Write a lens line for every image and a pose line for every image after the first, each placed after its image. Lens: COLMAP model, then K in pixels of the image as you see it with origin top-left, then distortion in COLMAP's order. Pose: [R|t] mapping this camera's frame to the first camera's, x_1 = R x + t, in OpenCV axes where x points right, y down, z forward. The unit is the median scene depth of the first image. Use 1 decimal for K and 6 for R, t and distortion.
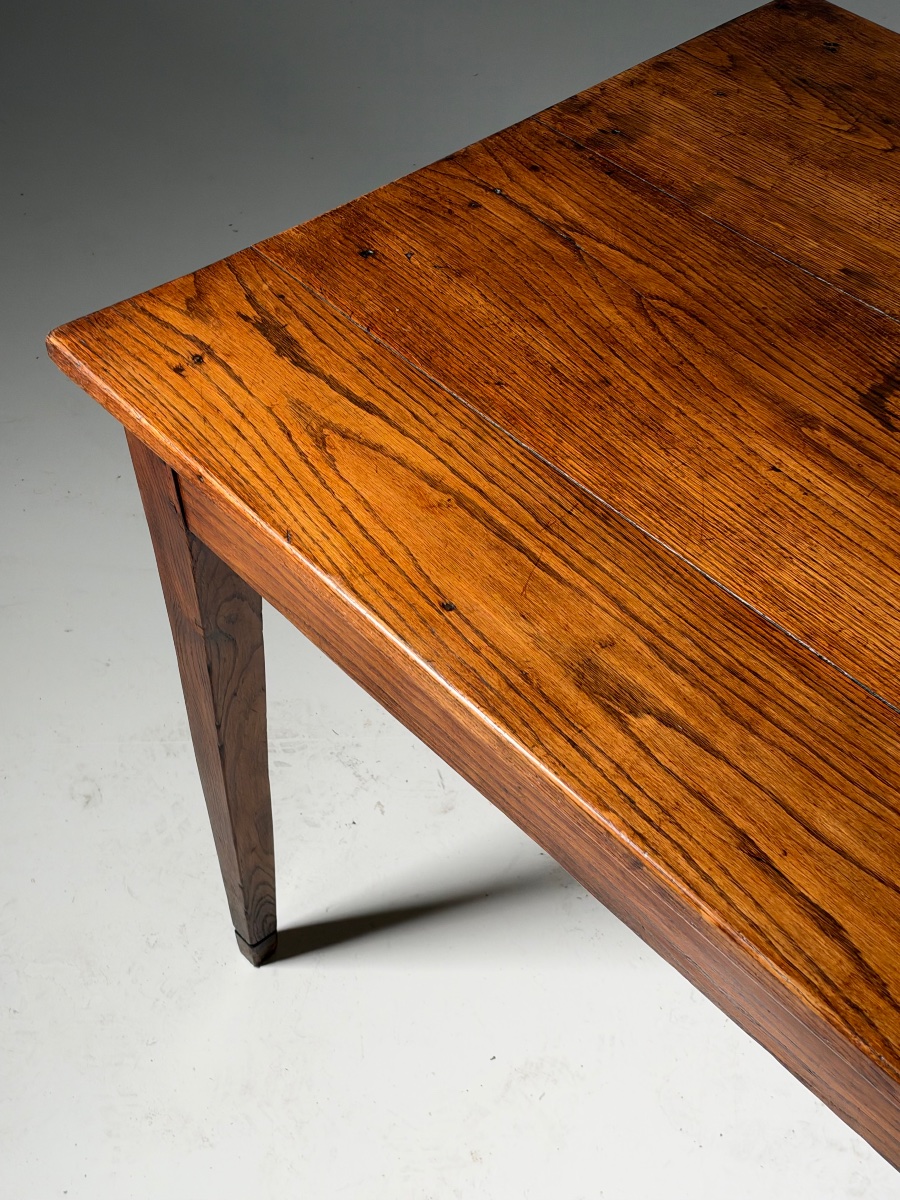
lens RADIAL K [[1765.0, 0, 445.9], [0, 1765.0, 601.1], [0, 0, 1]] dist [0.166838, 0.000000]
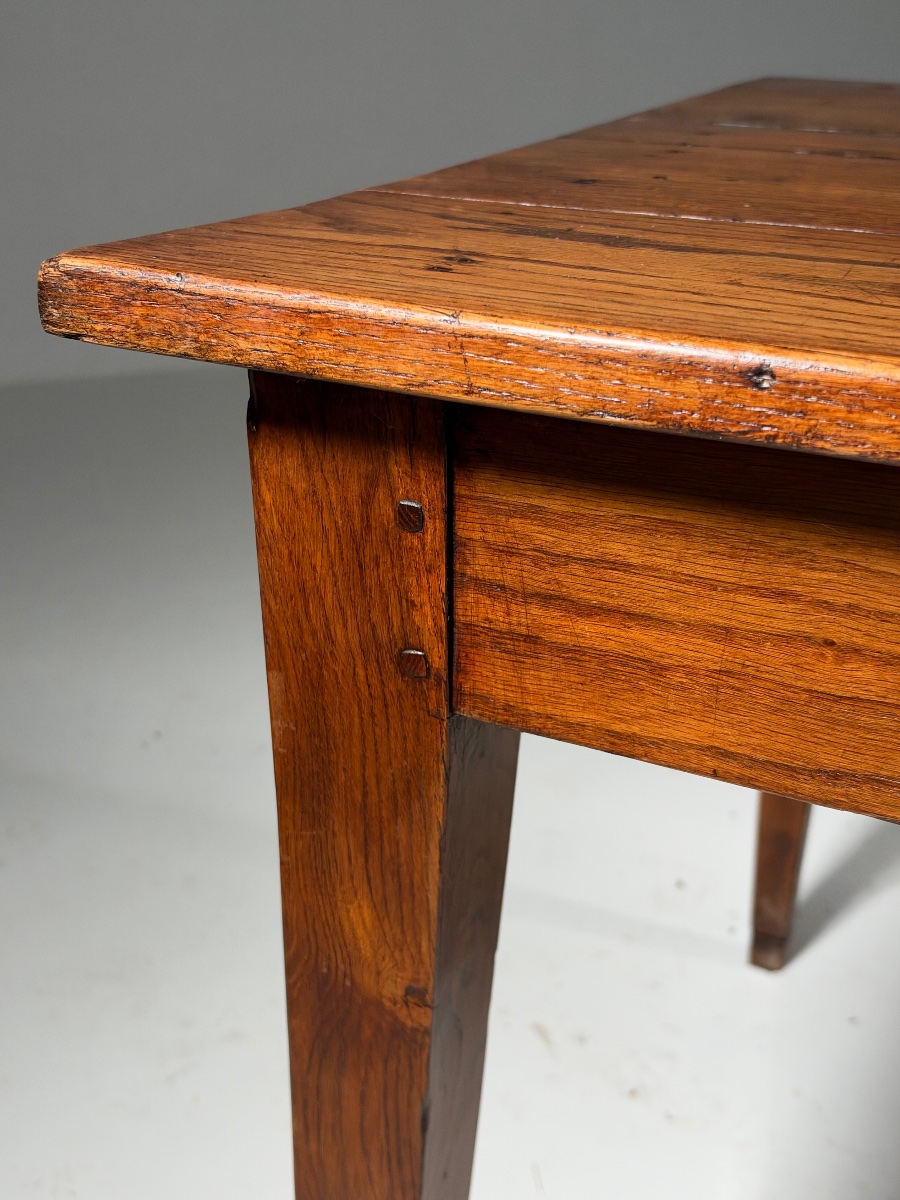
lens RADIAL K [[1390.8, 0, 453.1], [0, 1390.8, 591.9], [0, 0, 1]] dist [0.126576, 0.000000]
pose [[0.906983, -0.135635, 0.398728, -0.273880], [0.266809, 0.917560, -0.294783, 0.027002], [-0.325874, 0.373747, 0.868400, 0.737264]]
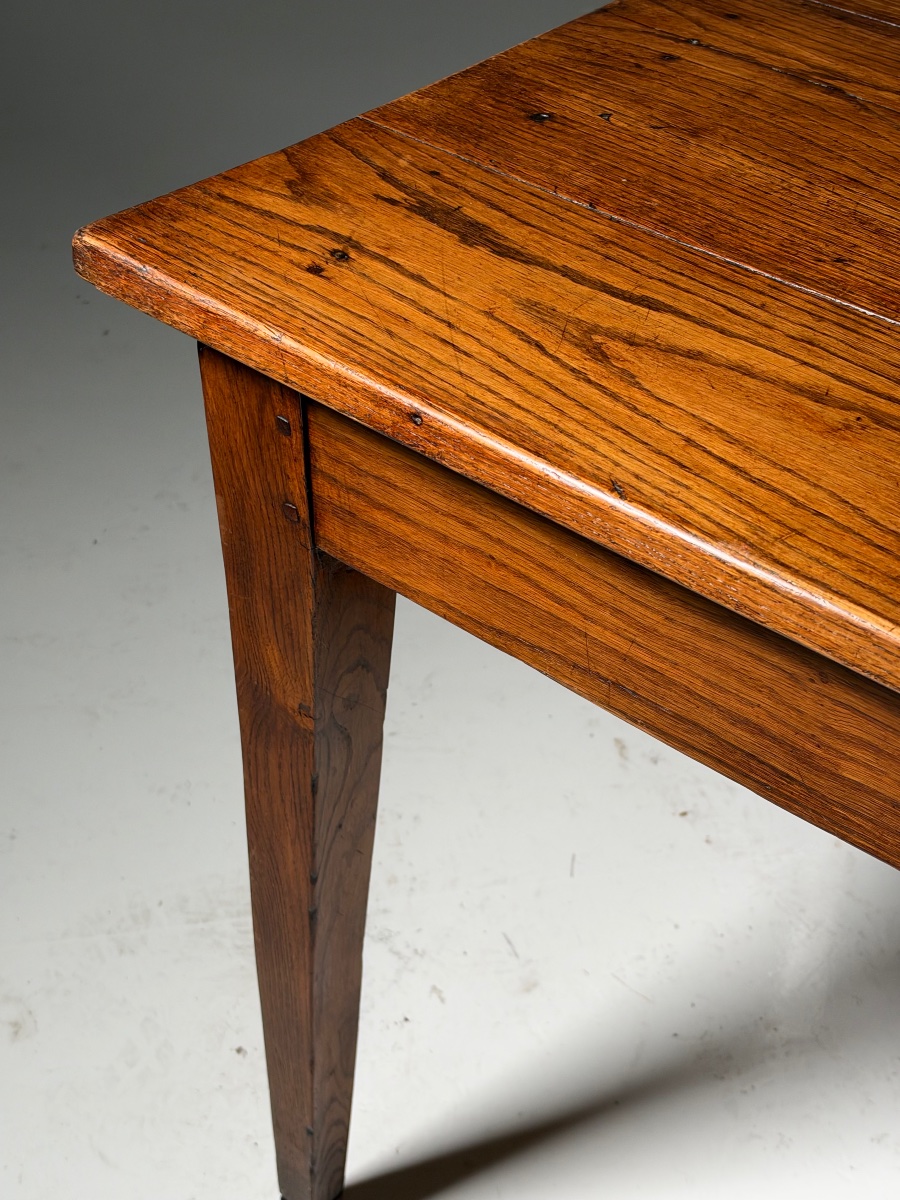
lens RADIAL K [[1765.0, 0, 452.7], [0, 1765.0, 603.5], [0, 0, 1]] dist [0.166838, 0.000000]
pose [[0.984413, -0.069422, 0.161590, -0.204454], [0.085517, 0.991809, -0.094875, 0.042279], [-0.153680, 0.107215, 0.982287, 0.401980]]
